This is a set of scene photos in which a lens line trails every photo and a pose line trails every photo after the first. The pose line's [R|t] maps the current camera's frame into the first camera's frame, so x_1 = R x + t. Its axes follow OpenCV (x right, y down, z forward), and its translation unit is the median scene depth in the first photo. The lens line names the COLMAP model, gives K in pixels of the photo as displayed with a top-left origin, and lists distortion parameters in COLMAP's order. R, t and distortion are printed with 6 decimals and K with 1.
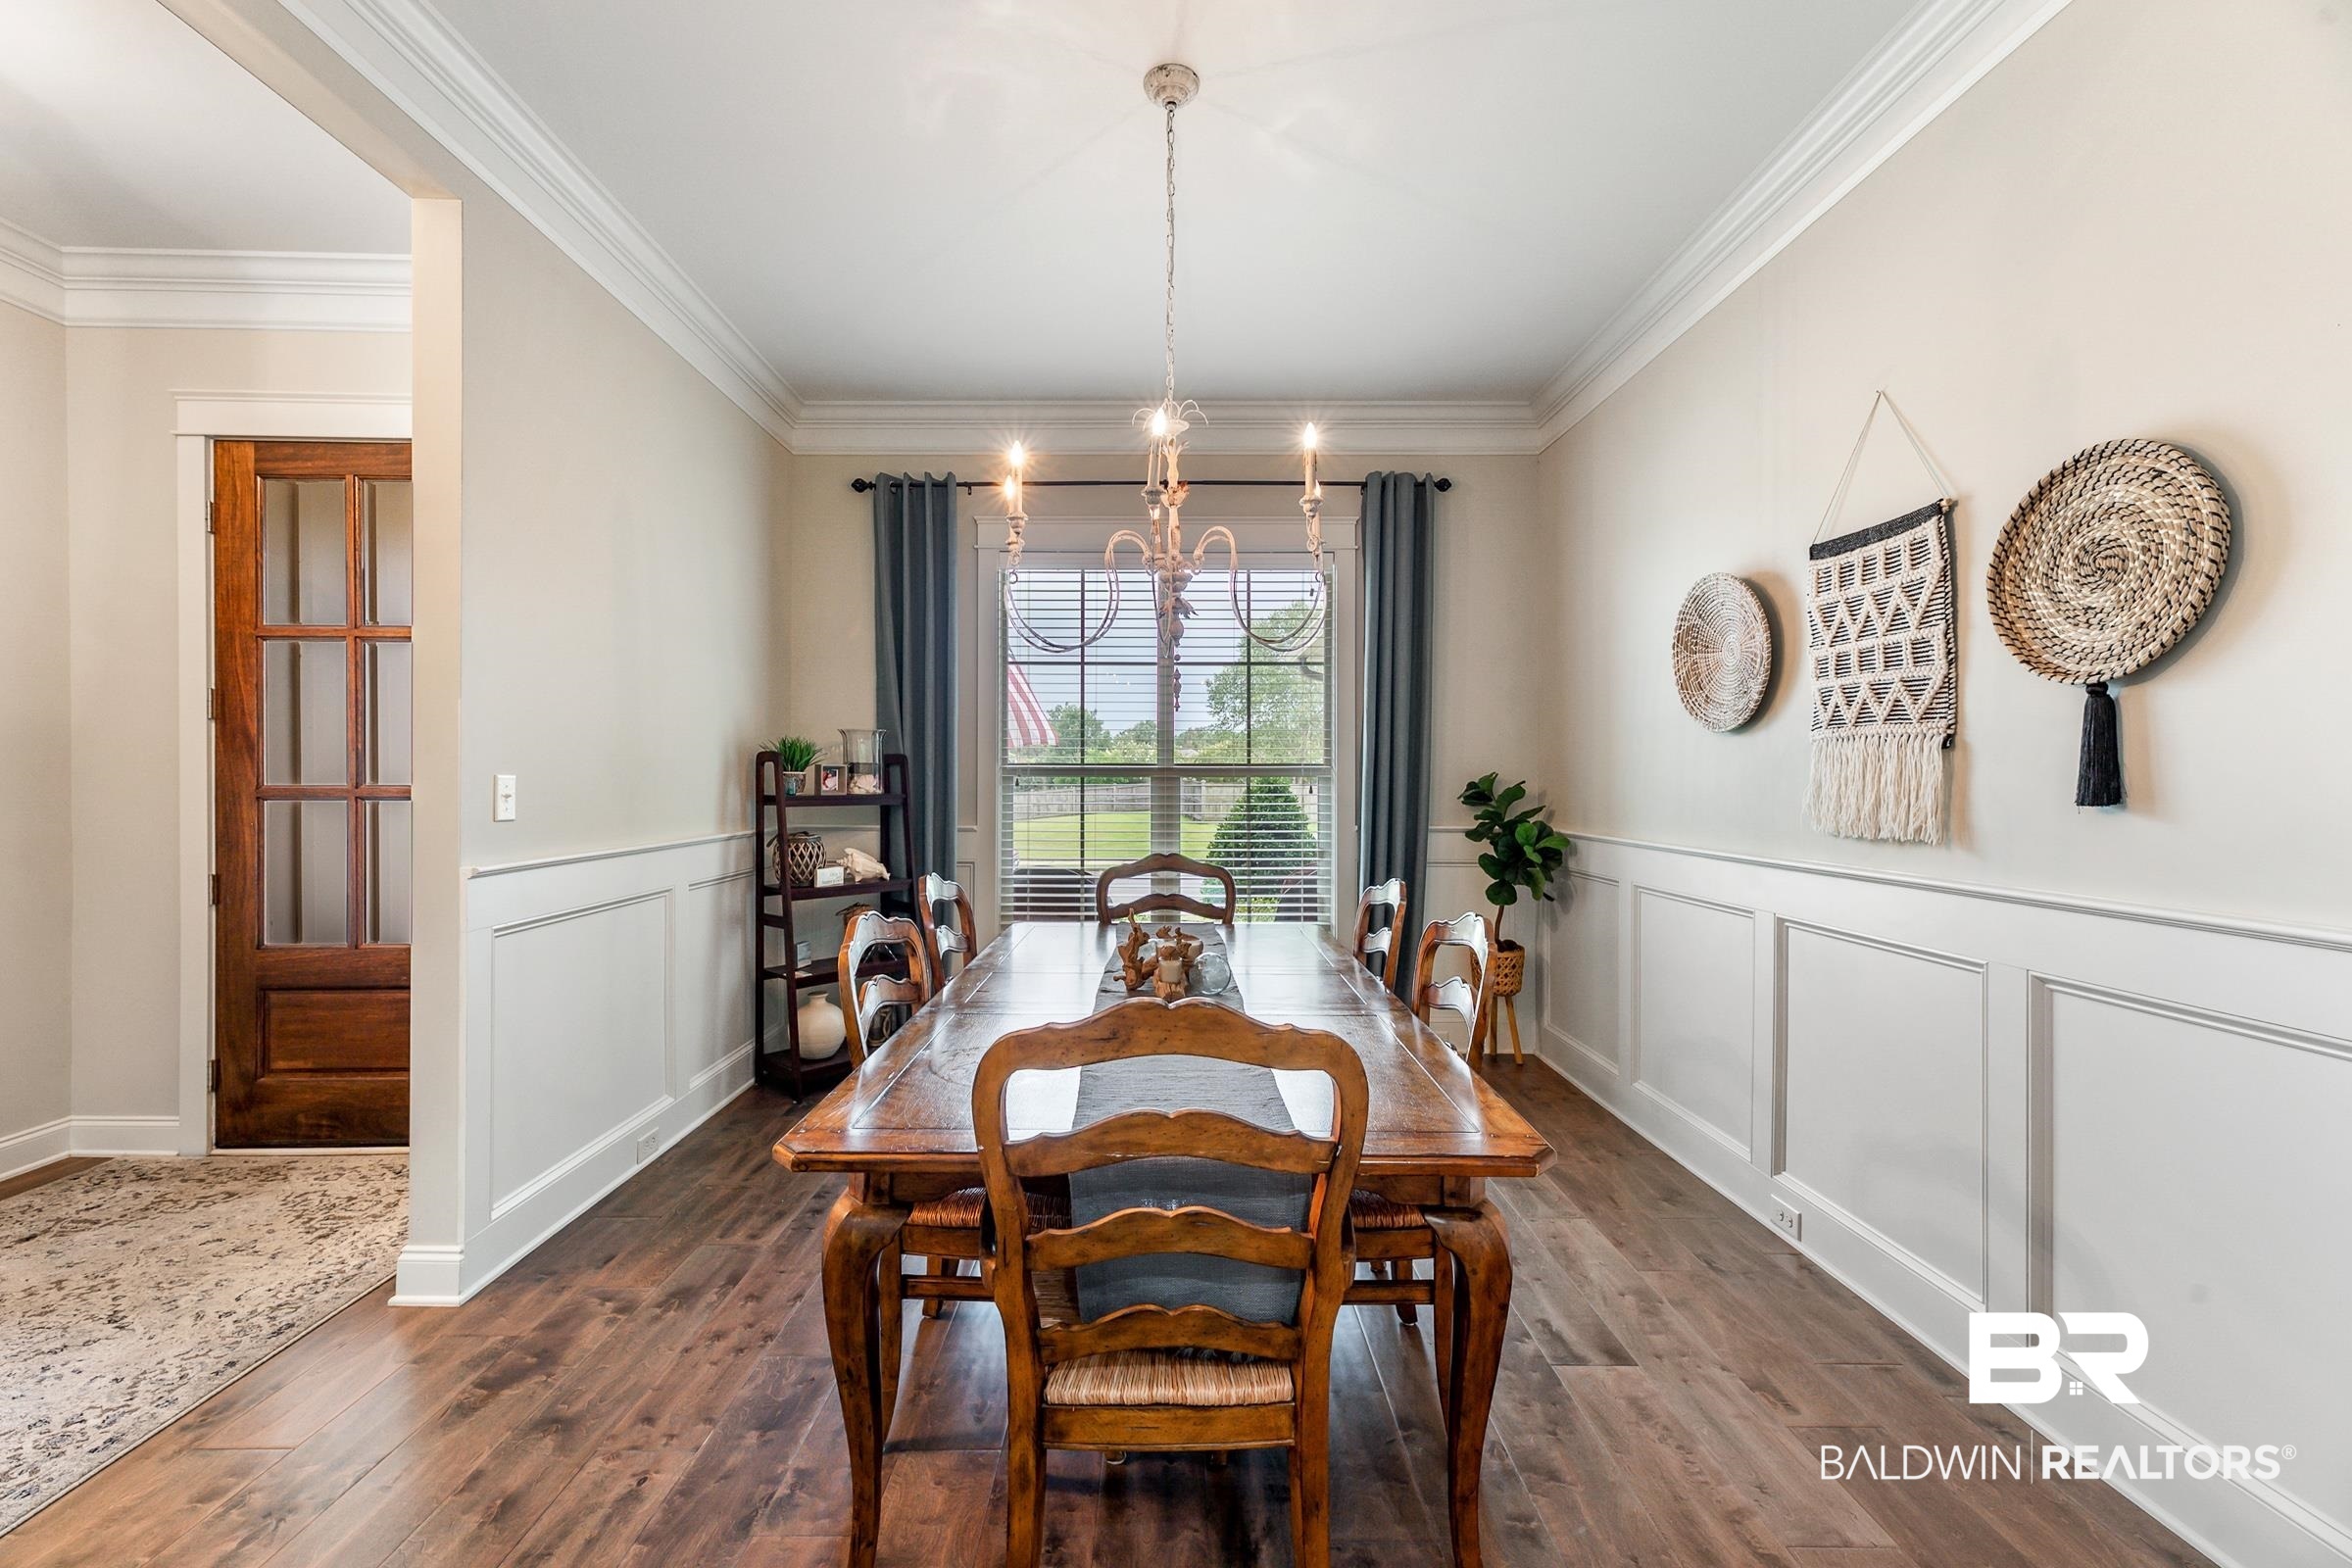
lens RADIAL K [[953.5, 0, 1176.0], [0, 953.5, 784.0], [0, 0, 1]] dist [0.006591, -0.000482]
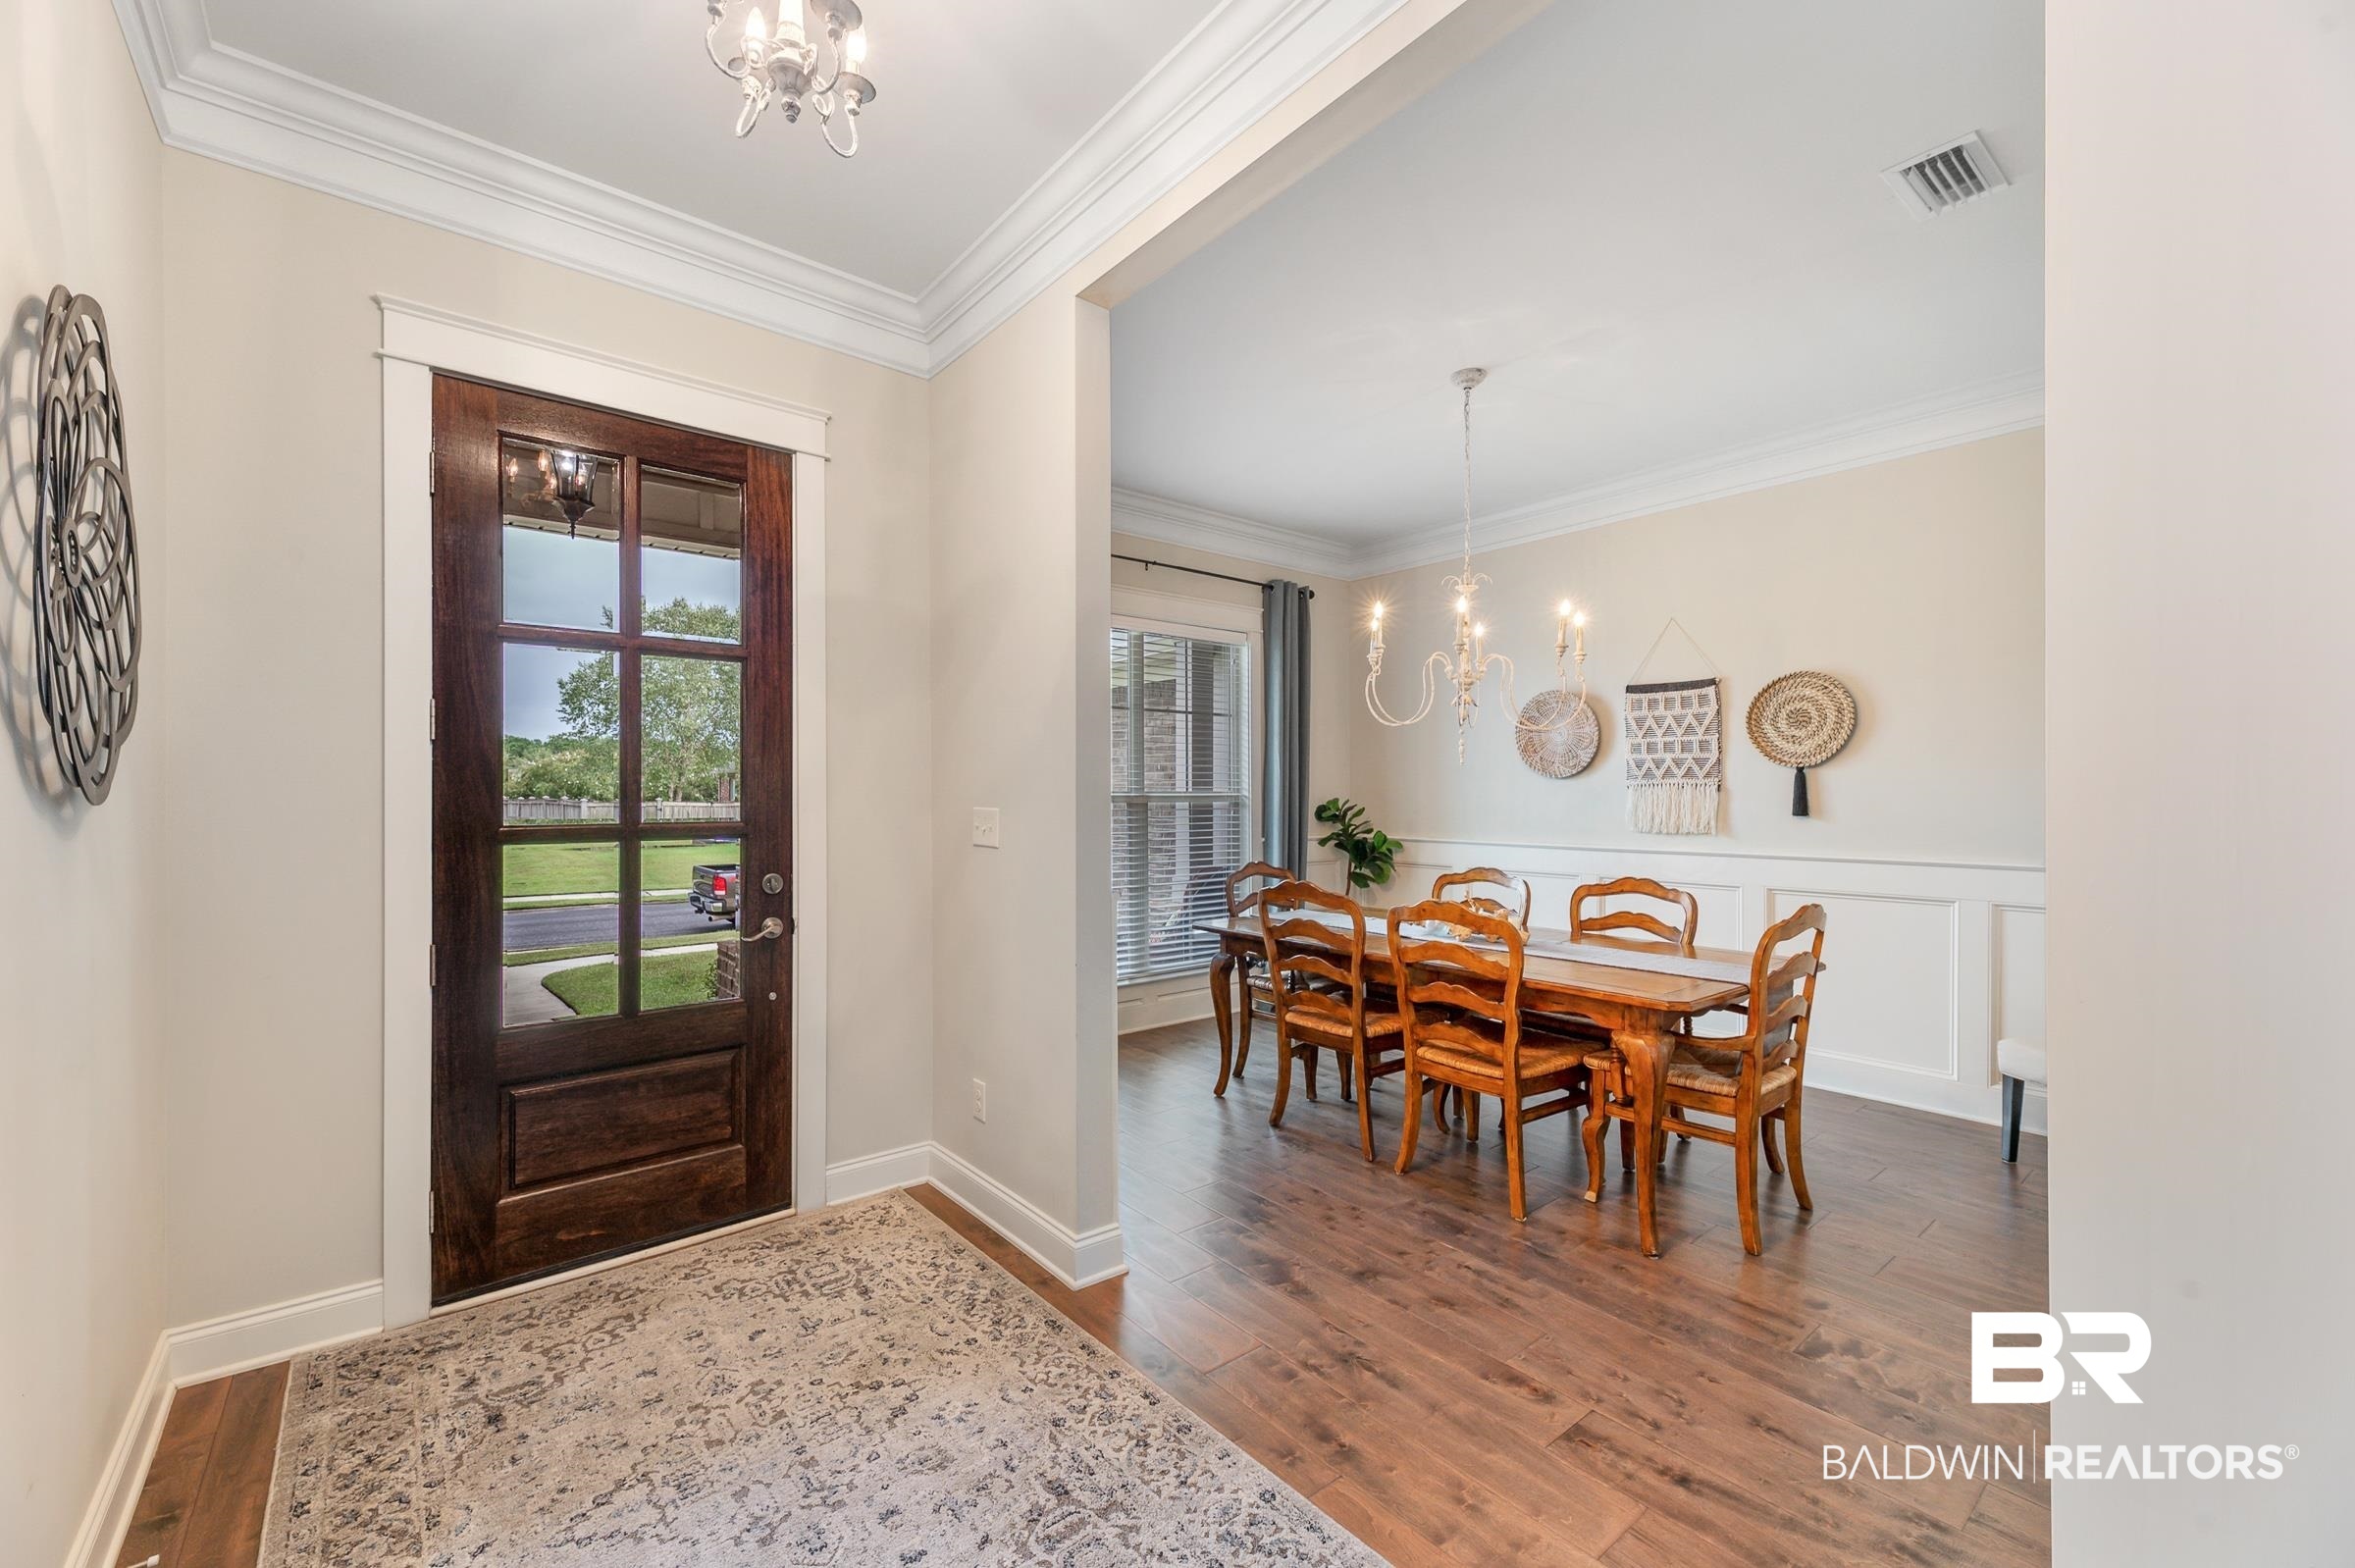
lens RADIAL K [[942.7, 0, 1157.7], [0, 942.7, 797.5], [0, 0, 1]] dist [0.007343, -0.000115]
pose [[0.784702, -0.004128, 0.619859, -1.376820], [0.006322, 0.999979, -0.001344, -0.023861], [-0.619841, 0.004974, 0.784712, 0.079205]]
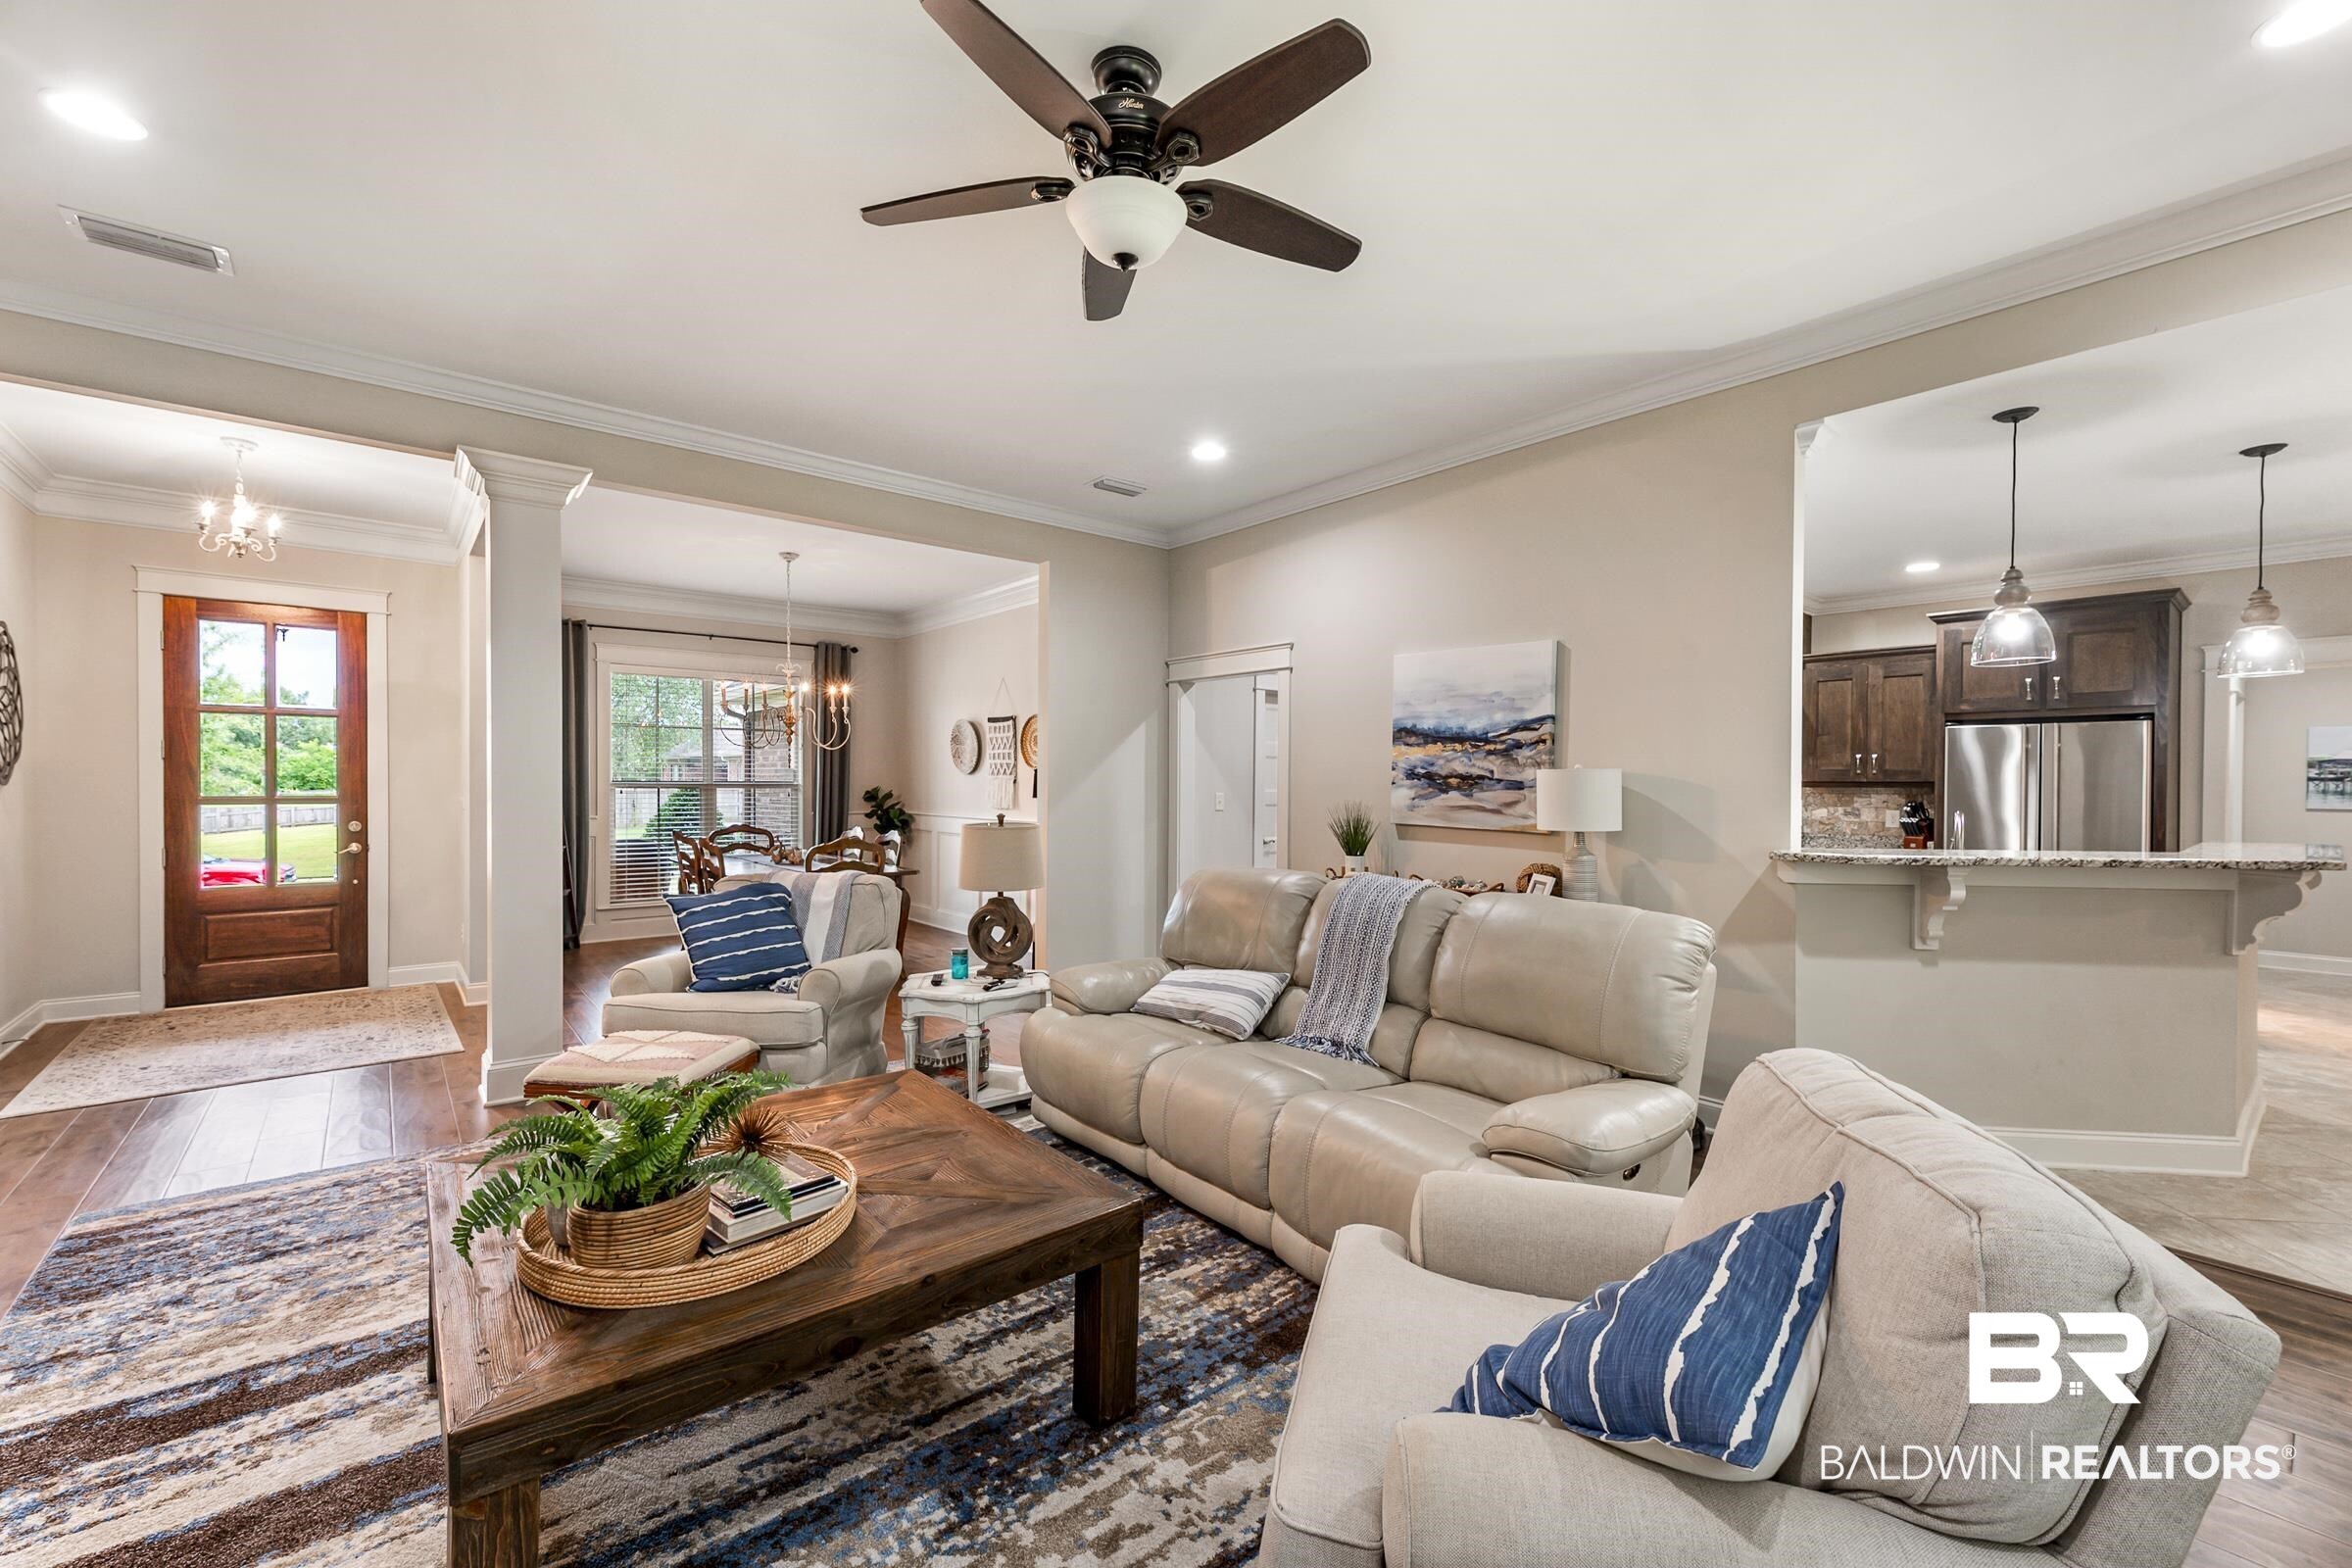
lens RADIAL K [[970.5, 0, 1176.7], [0, 970.5, 791.8], [0, 0, 1]] dist [0.007641, 0.000218]
pose [[0.777650, -0.004257, 0.628683, -0.939227], [0.000775, 0.999983, 0.005813, -0.020993], [-0.628697, -0.004033, 0.777640, -2.038915]]
